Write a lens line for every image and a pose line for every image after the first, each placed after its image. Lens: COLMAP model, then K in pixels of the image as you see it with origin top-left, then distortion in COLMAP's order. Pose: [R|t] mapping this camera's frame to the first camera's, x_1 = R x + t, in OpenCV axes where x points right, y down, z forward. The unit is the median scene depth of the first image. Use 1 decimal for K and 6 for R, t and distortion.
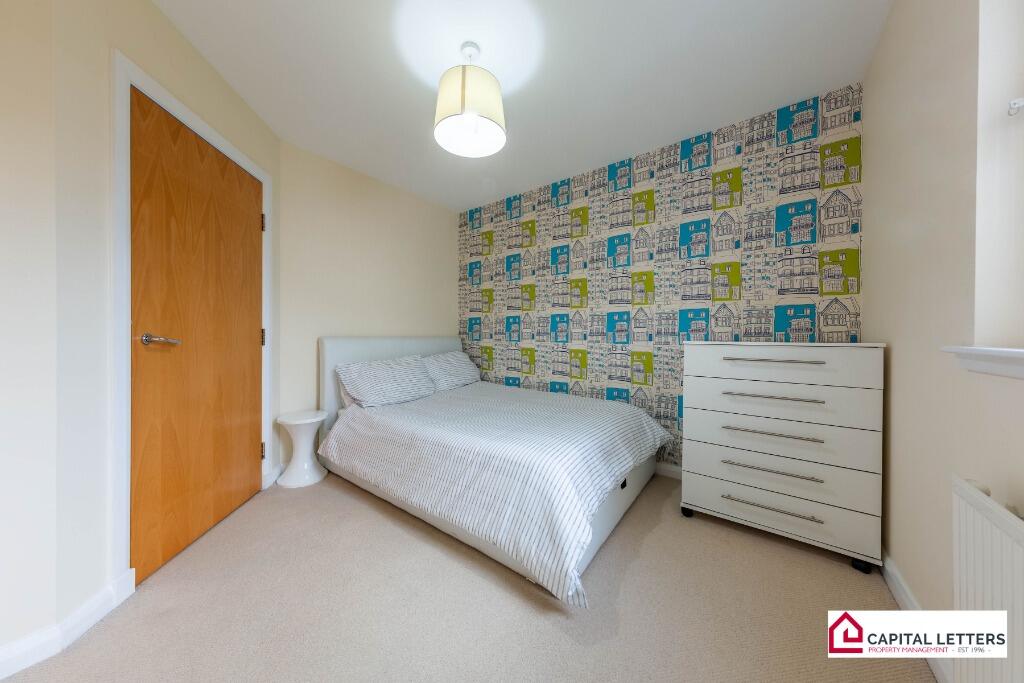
lens RADIAL K [[324.8, 0, 512.0], [0, 324.8, 341.5], [0, 0, 1]] dist [0.000045, -0.000002]
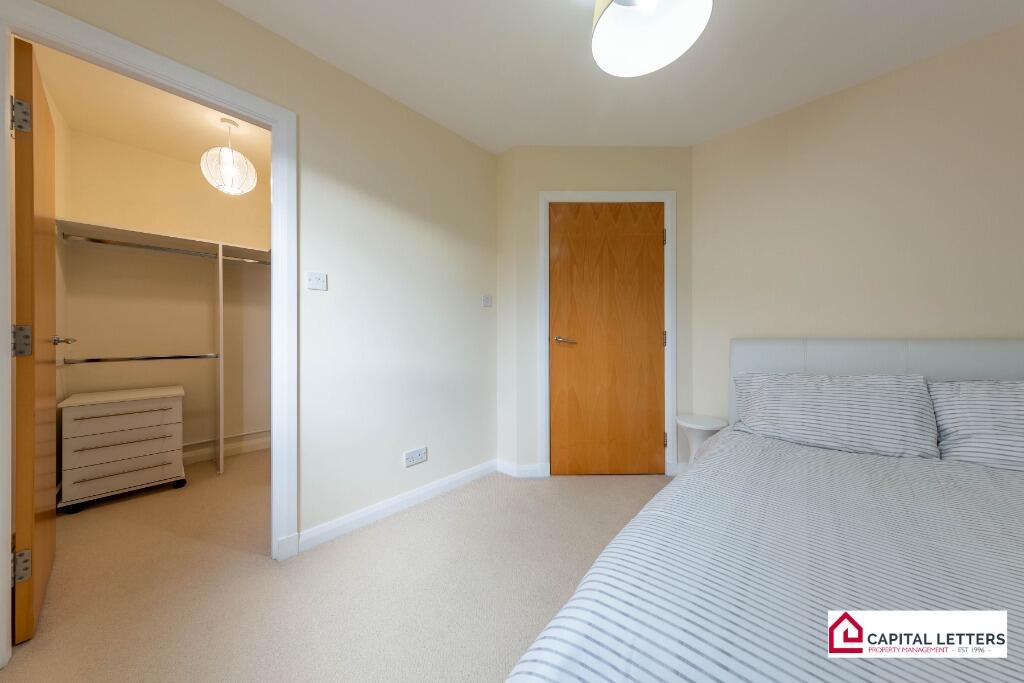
lens RADIAL K [[316.2, 0, 512.0], [0, 316.2, 341.5], [0, 0, 1]] dist [-0.000126, -0.000002]
pose [[-0.107449, 0.002977, -0.994206, 0.478875], [-0.019095, 0.999805, 0.005057, -0.000463], [0.994027, 0.019528, -0.107372, 0.738009]]
